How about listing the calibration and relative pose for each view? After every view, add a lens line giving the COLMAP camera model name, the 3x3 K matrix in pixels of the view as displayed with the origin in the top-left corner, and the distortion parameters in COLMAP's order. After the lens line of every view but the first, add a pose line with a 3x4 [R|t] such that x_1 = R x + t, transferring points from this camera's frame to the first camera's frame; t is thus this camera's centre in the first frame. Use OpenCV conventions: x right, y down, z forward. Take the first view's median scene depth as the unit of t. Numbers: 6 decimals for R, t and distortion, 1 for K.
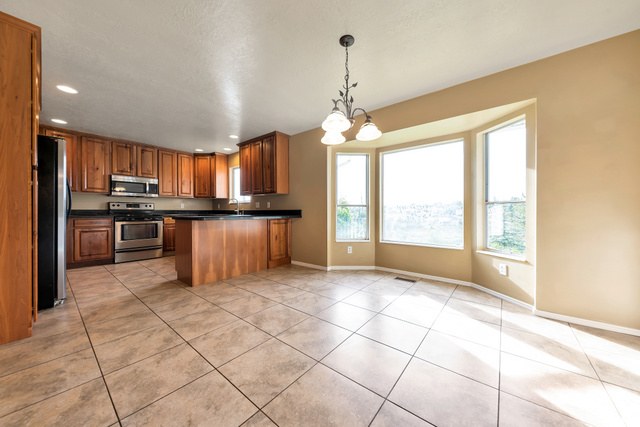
lens RADIAL K [[225.8, 0, 320.0], [0, 225.8, 213.5], [0, 0, 1]] dist [0.050101, -0.000015]
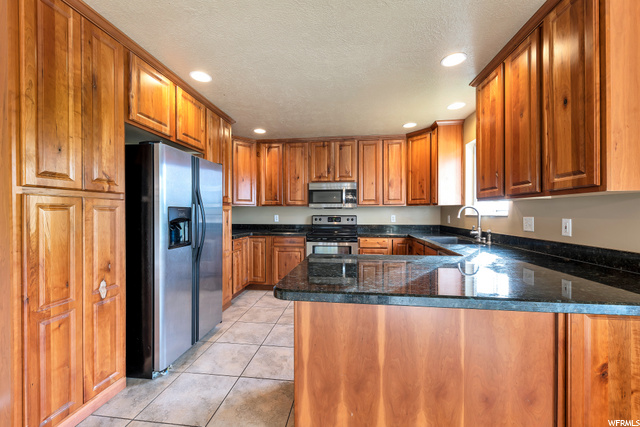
lens RADIAL K [[252.6, 0, 320.0], [0, 252.6, 213.5], [0, 0, 1]] dist [-0.002415, -0.000454]
pose [[0.525506, 0.007897, -0.850753, -0.109760], [-0.010044, 0.999945, 0.003077, -0.056966], [0.850731, 0.006928, 0.525556, 0.525861]]
